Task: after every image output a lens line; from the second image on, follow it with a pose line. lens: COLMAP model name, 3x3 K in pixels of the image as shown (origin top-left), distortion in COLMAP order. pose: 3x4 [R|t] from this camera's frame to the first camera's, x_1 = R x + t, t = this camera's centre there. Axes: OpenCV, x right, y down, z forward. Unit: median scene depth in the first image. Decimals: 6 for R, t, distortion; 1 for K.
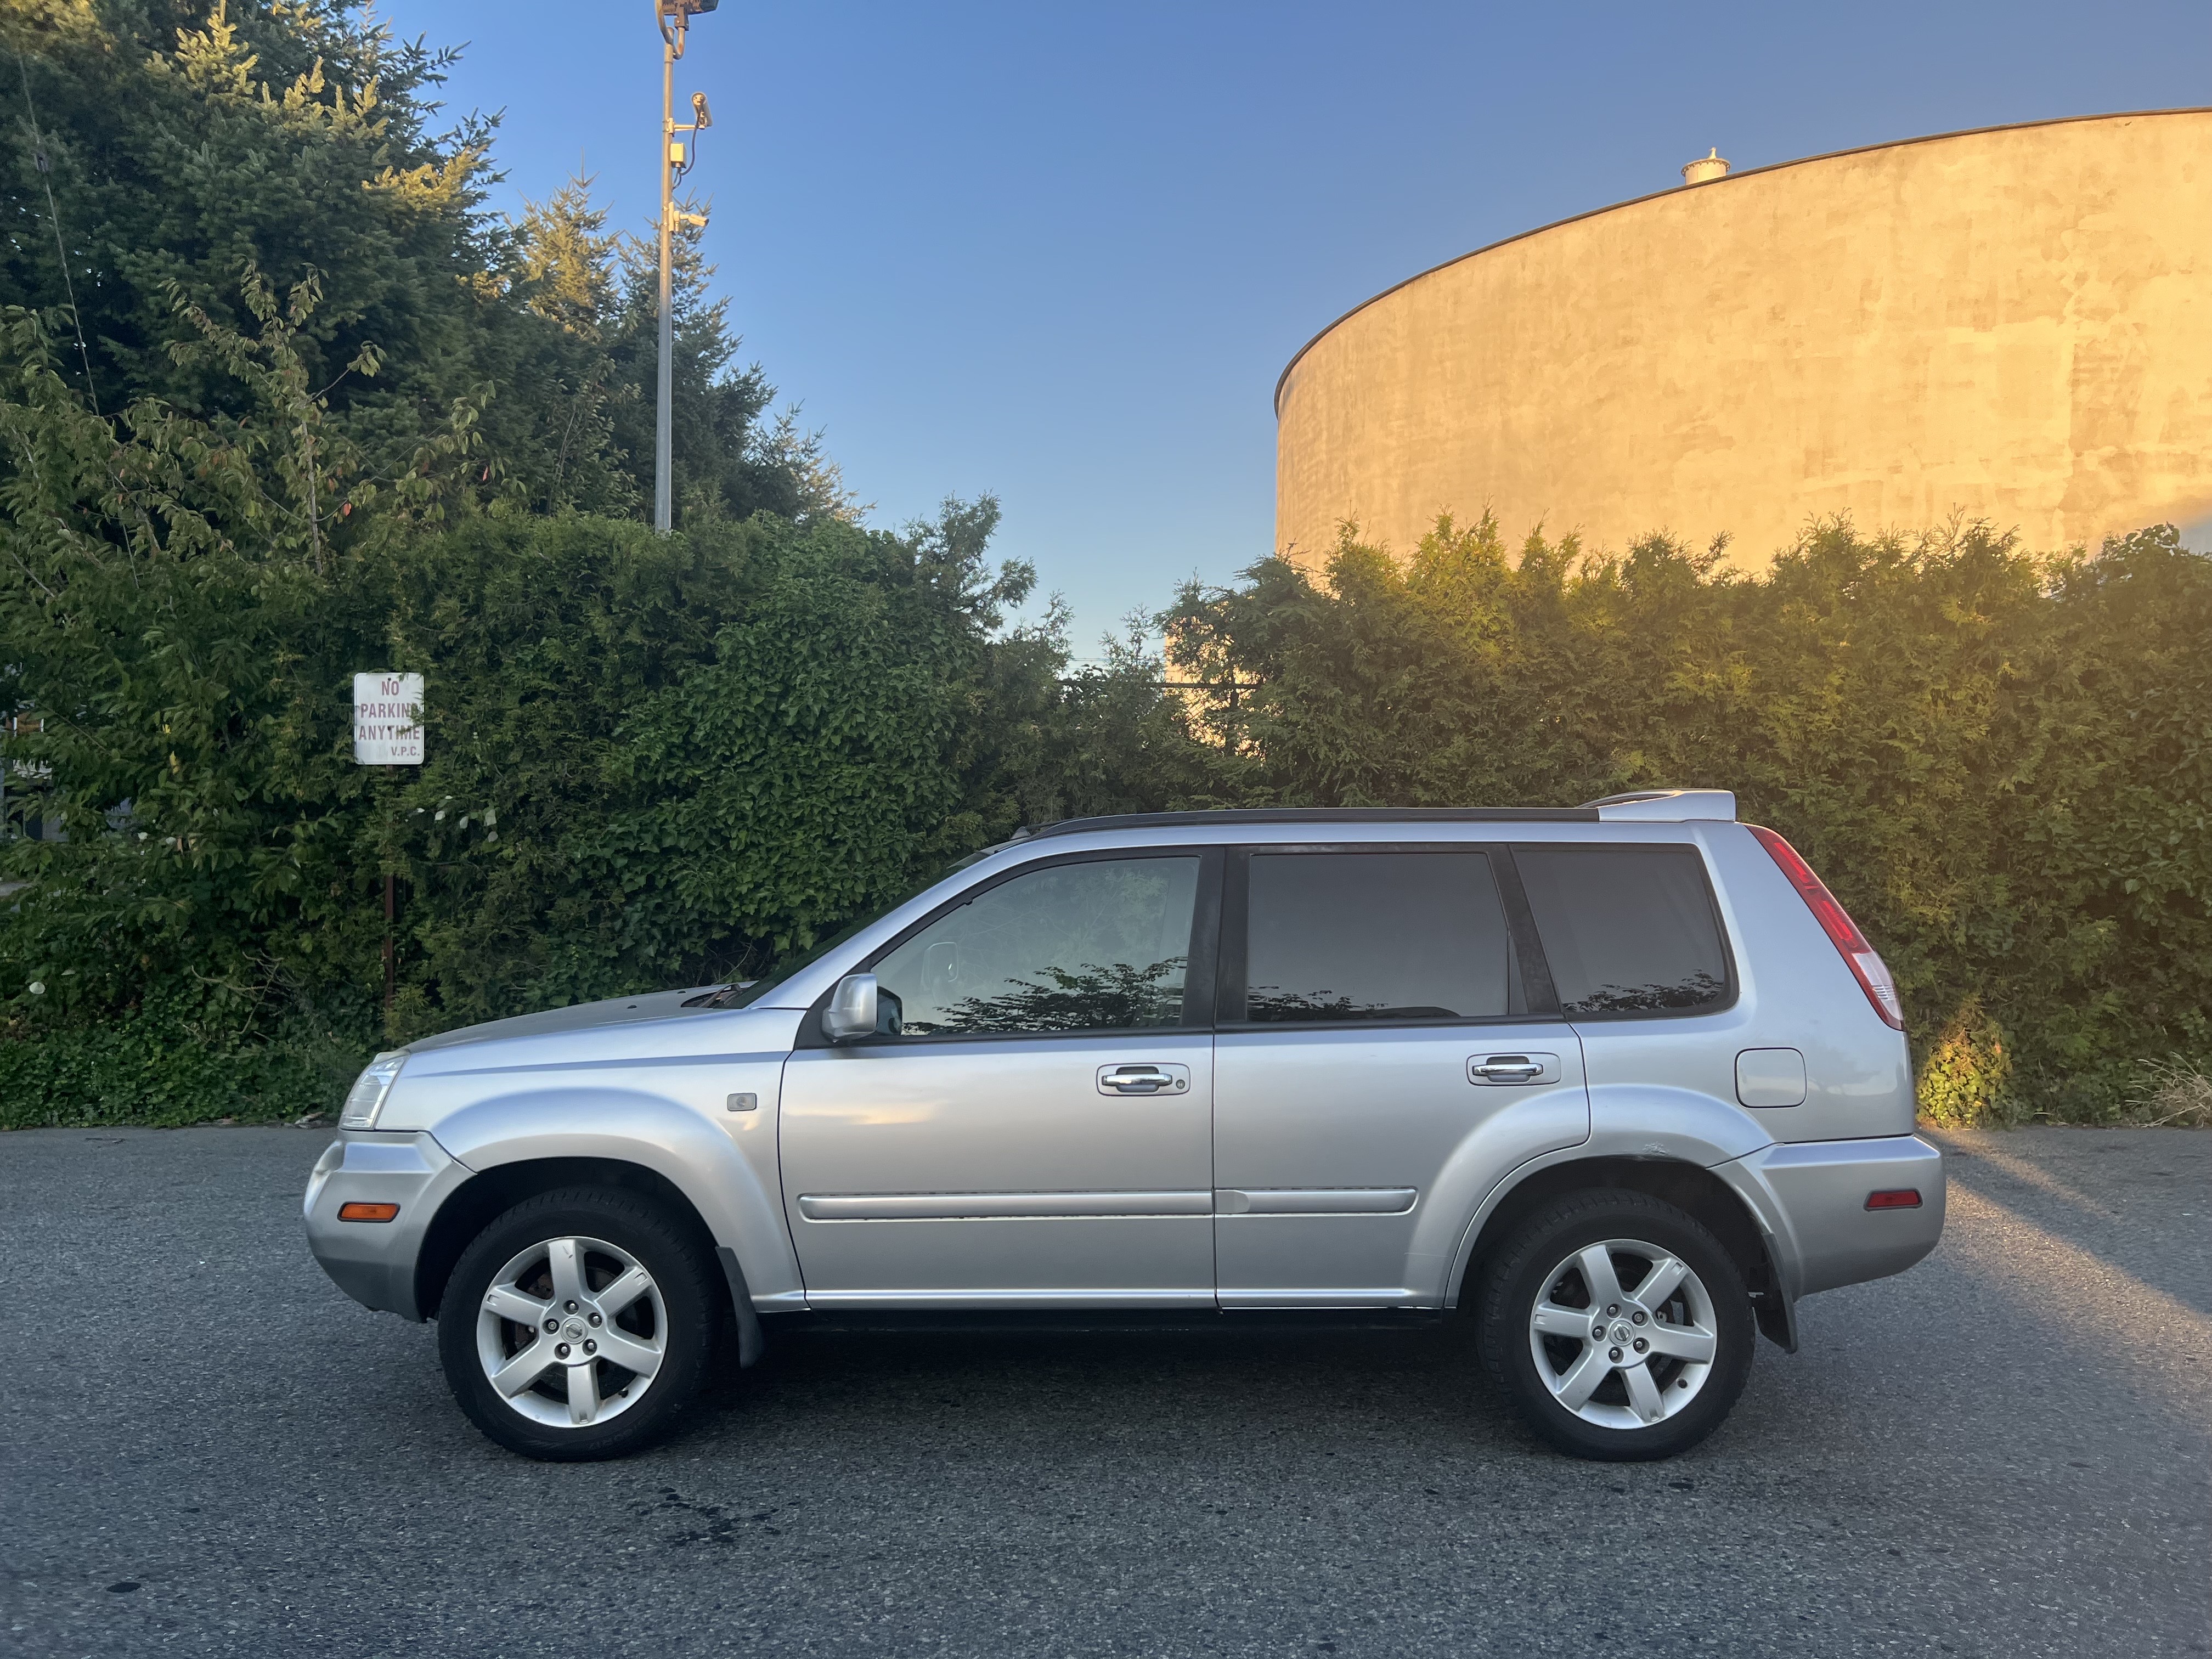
lens RADIAL K [[1669.6, 0, 1110.3], [0, 1669.6, 837.2], [0, 0, 1]] dist [0.057151, -0.066499]
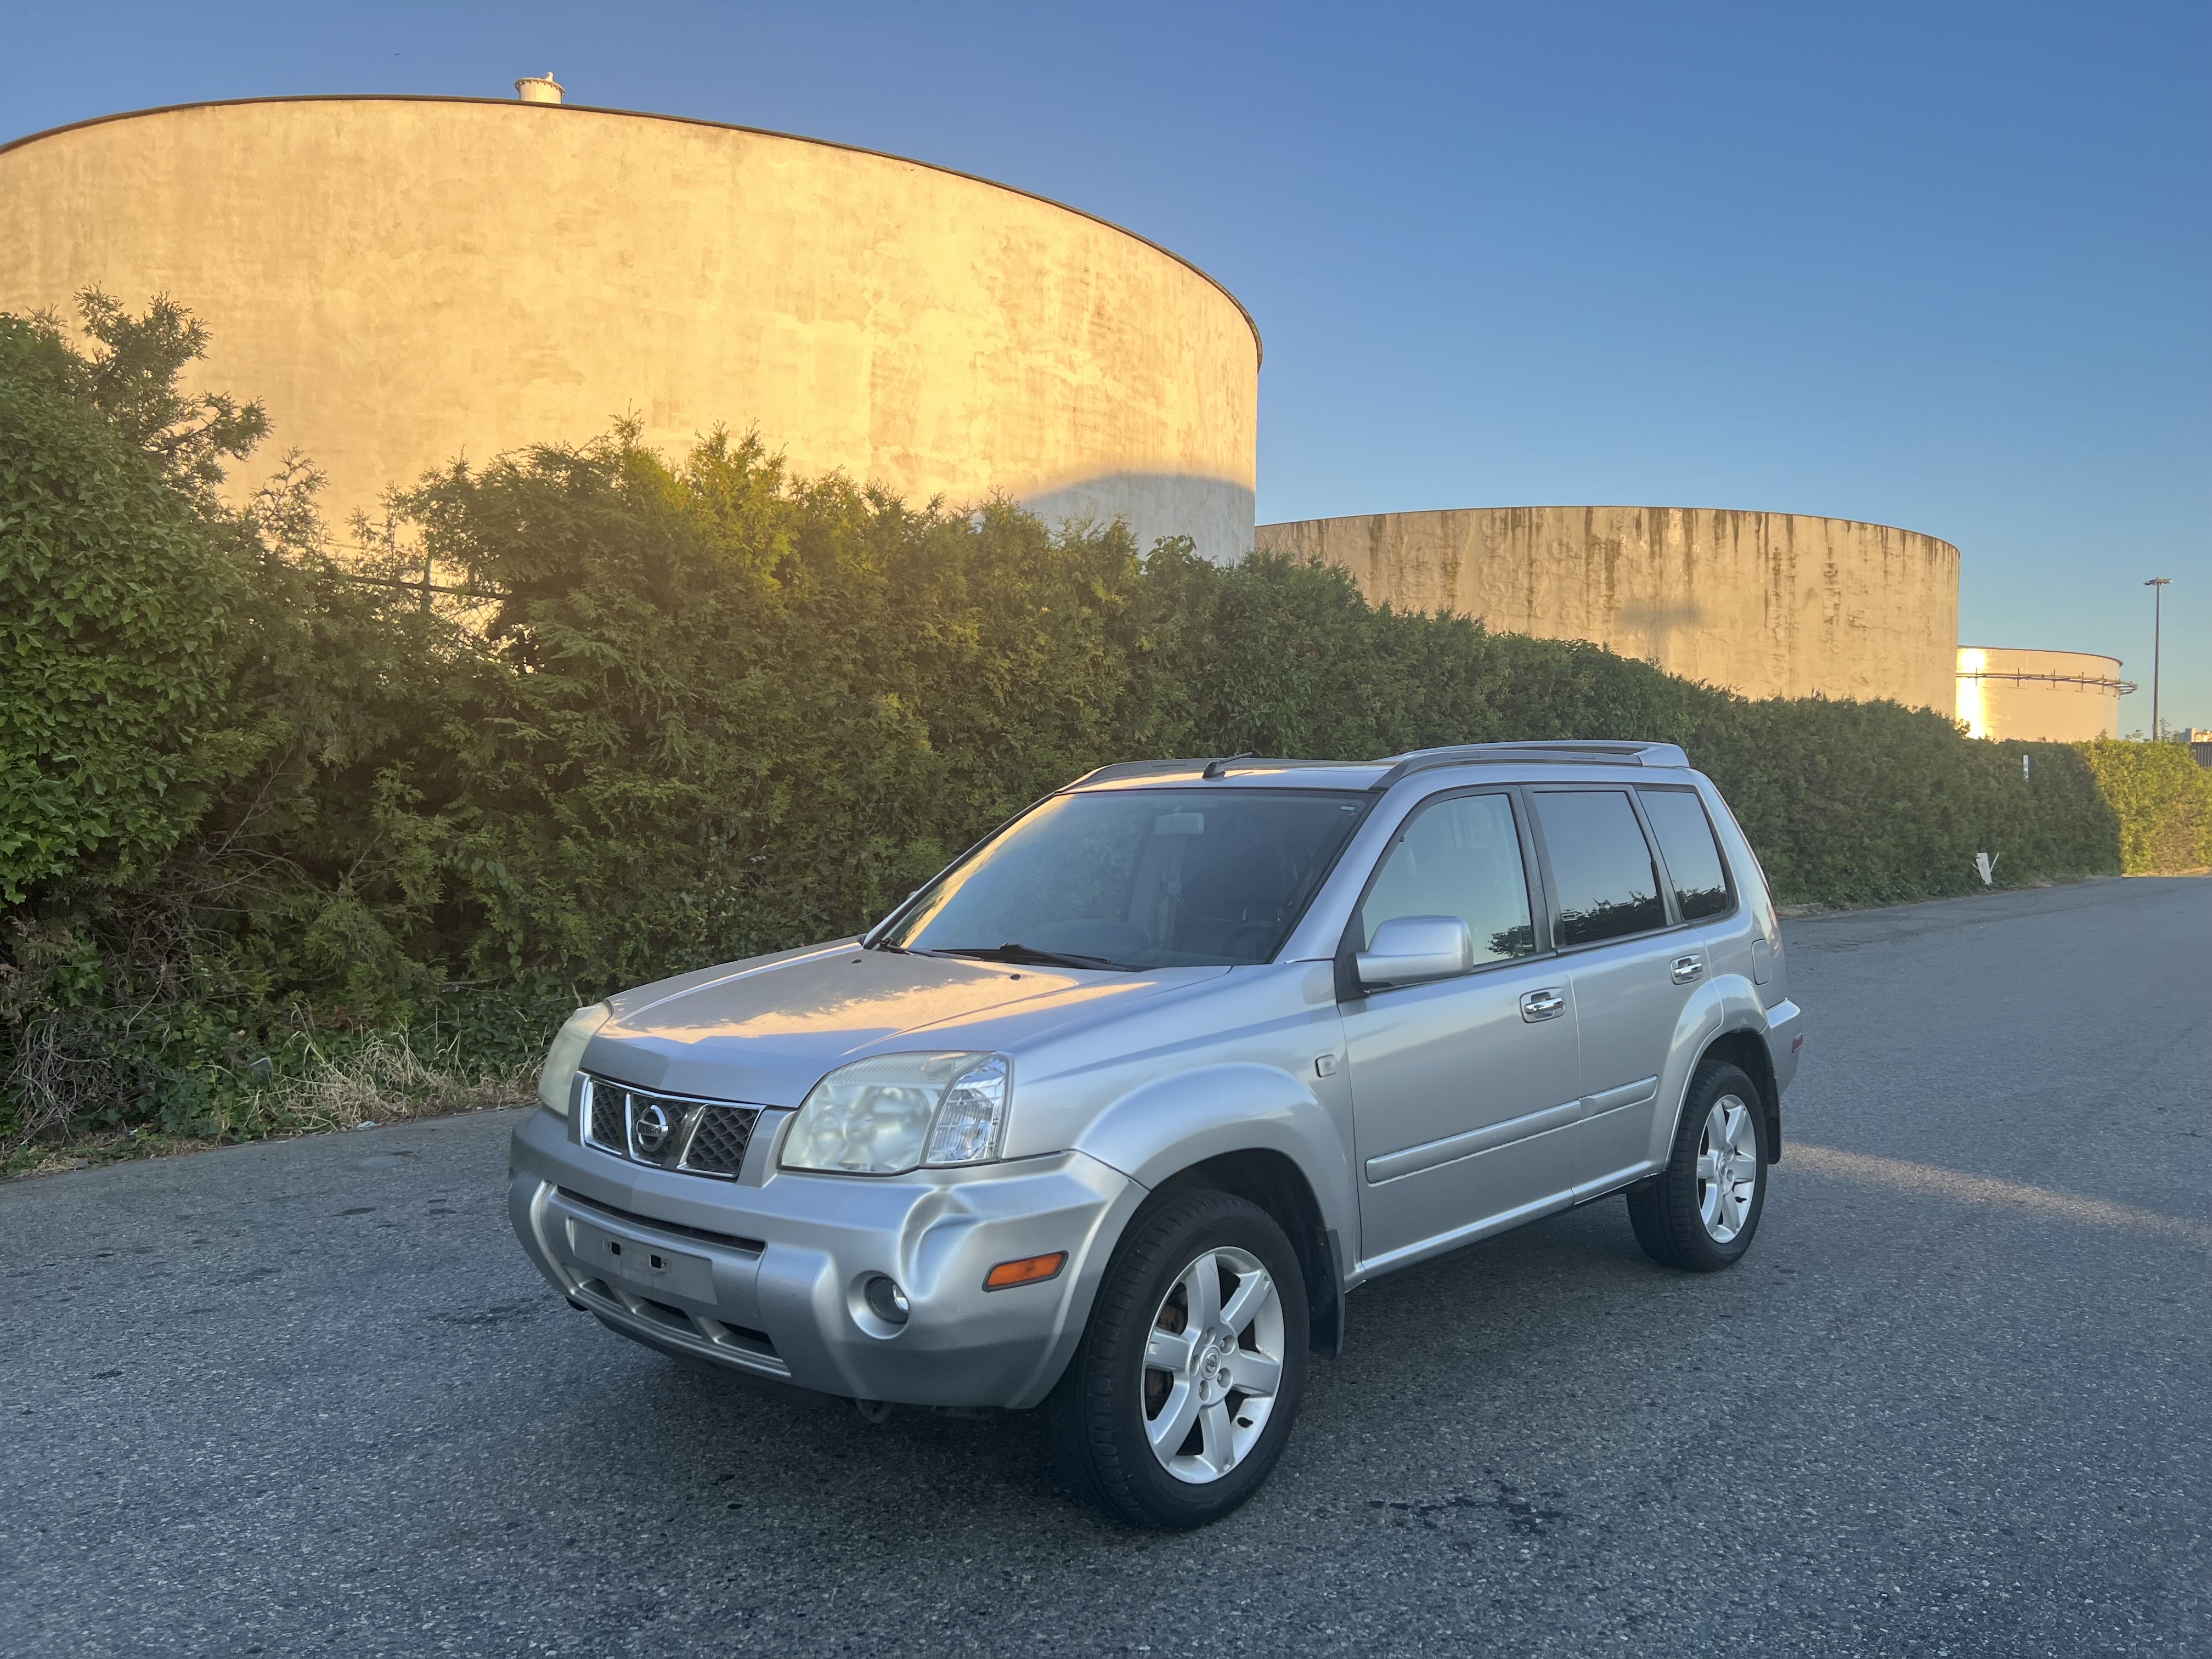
lens RADIAL K [[1669.6, 0, 1111.9], [0, 1669.6, 848.9], [0, 0, 1]] dist [0.057151, -0.066499]
pose [[0.681880, -0.018136, 0.731240, -0.372651], [-0.014909, 0.999140, 0.038683, 0.003776], [-0.731313, -0.037279, 0.681023, 0.189574]]
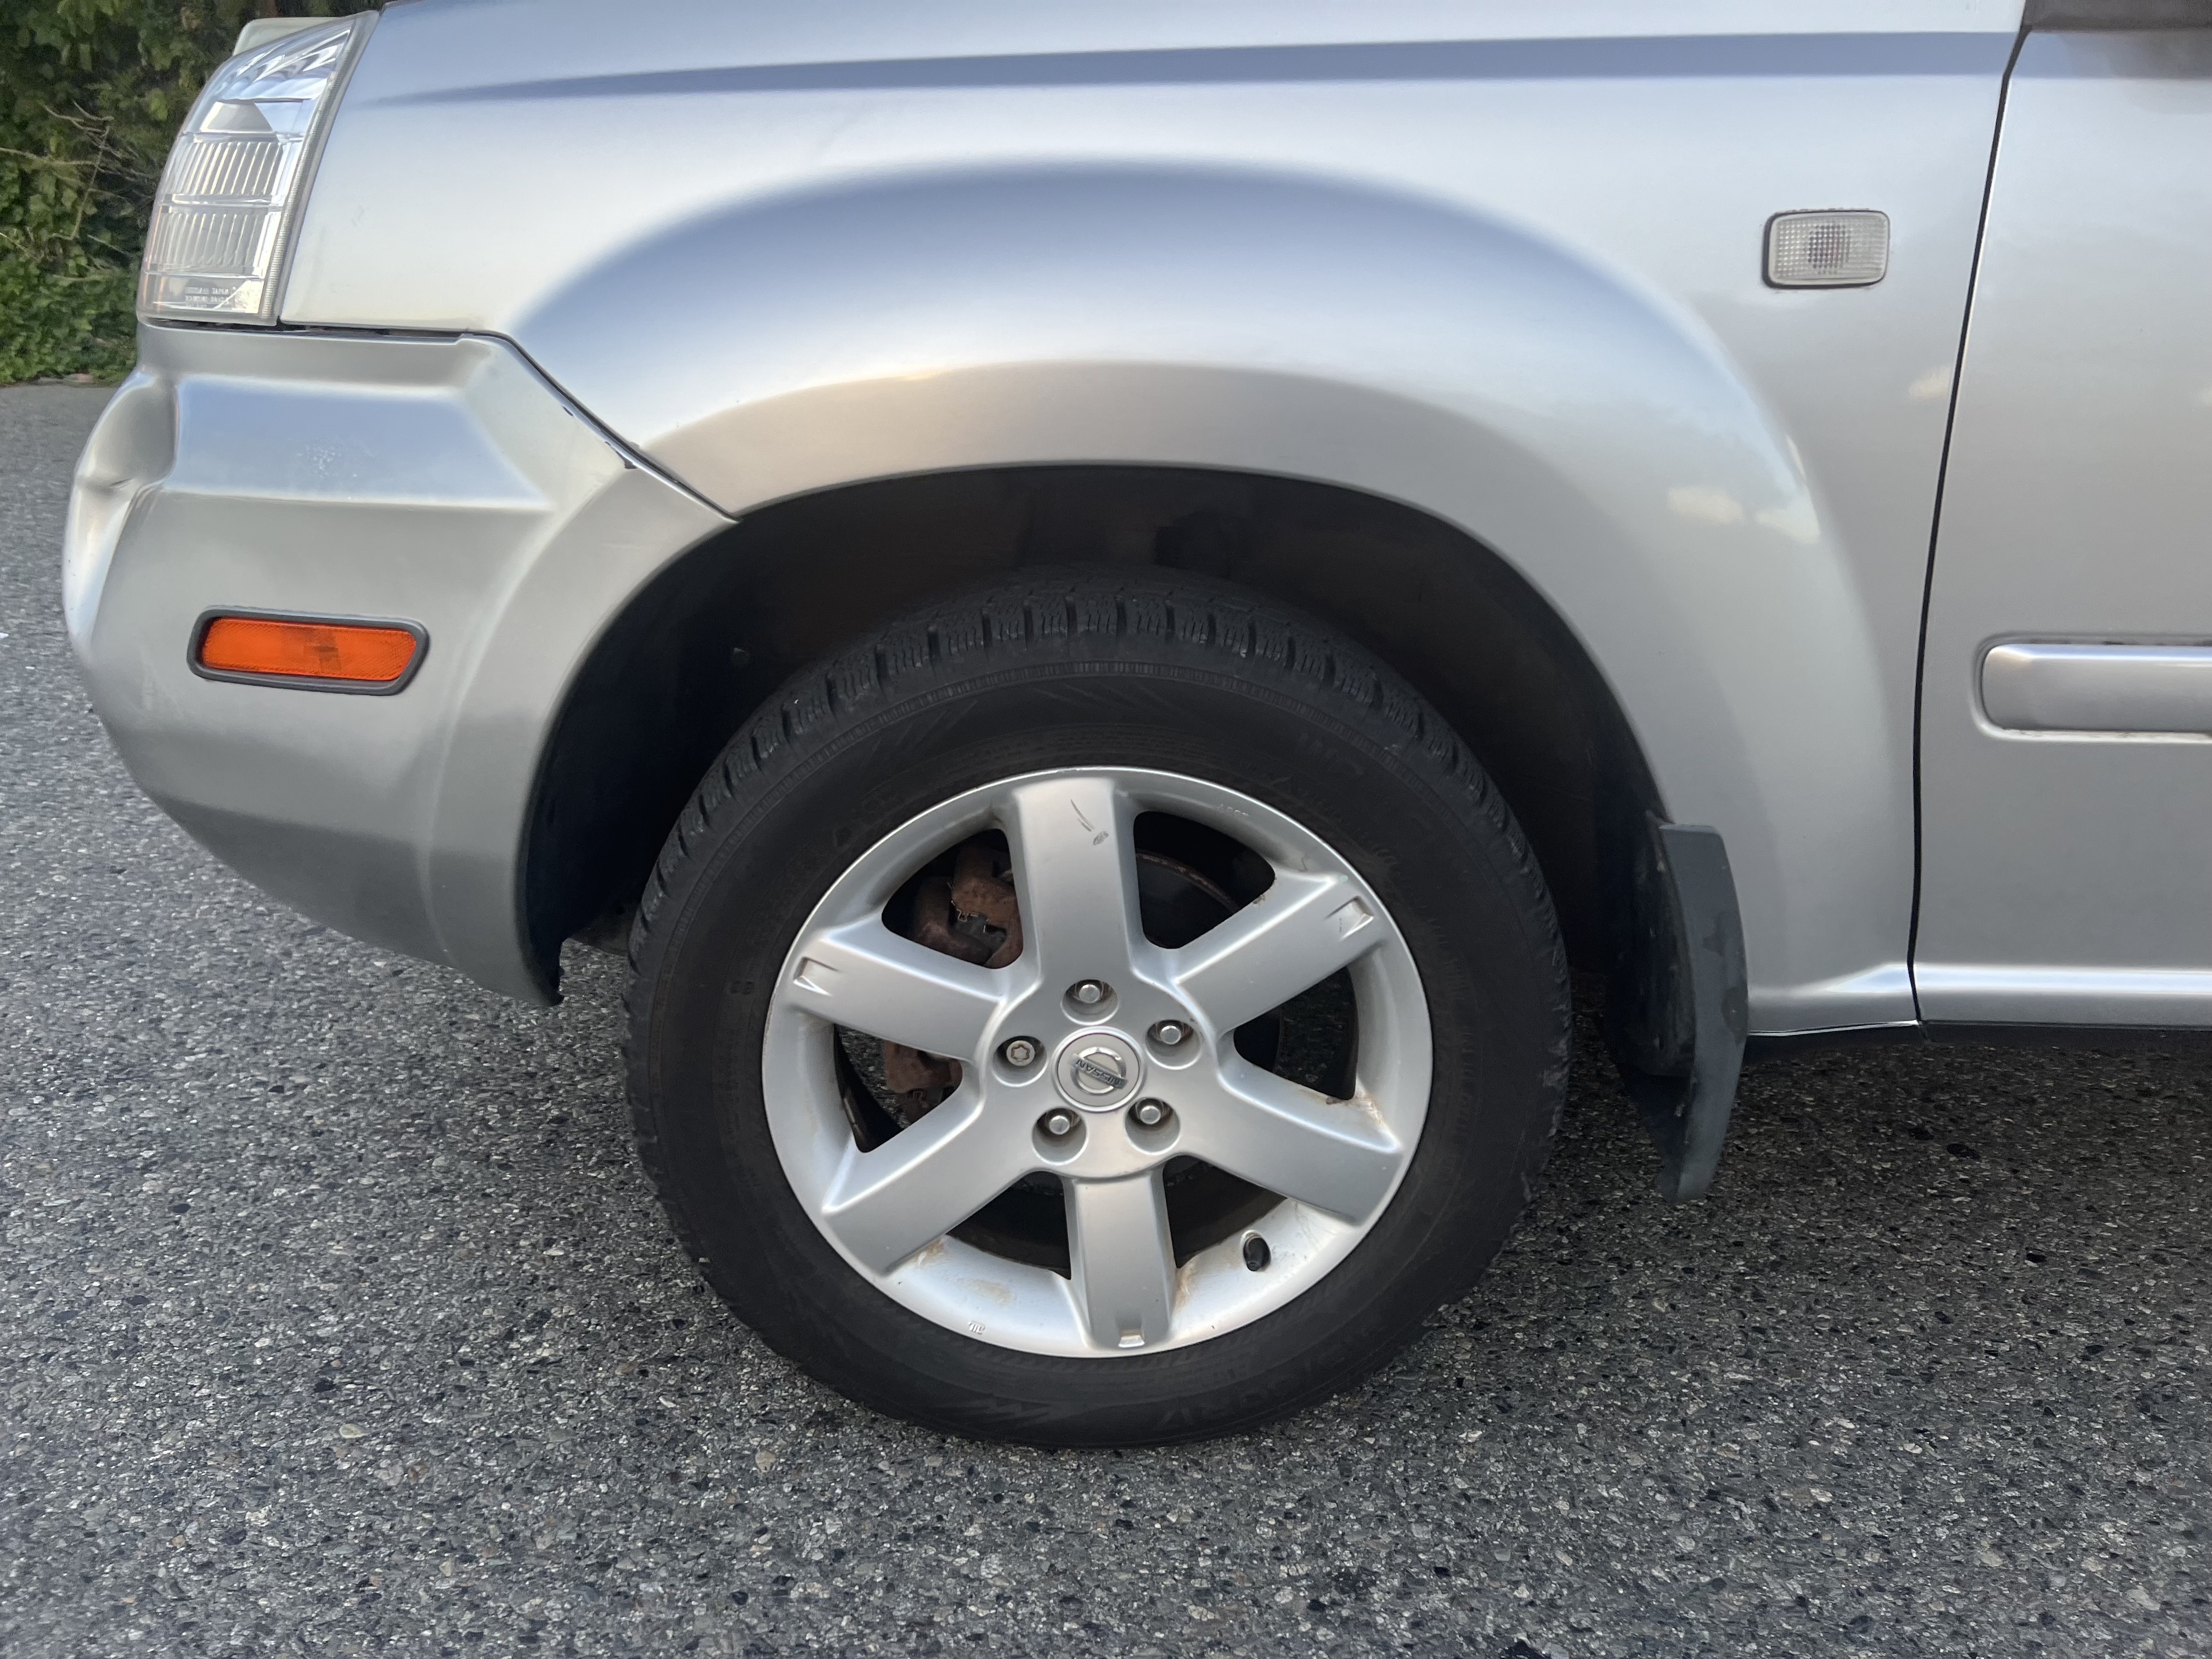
lens RADIAL K [[1669.6, 0, 1096.8], [0, 1669.6, 829.1], [0, 0, 1]] dist [0.057151, -0.066499]
pose [[0.999468, 0.022541, 0.023574, -0.128073], [-0.029971, 0.919844, 0.391138, 0.056476], [-0.012867, -0.391637, 0.920030, 0.296052]]
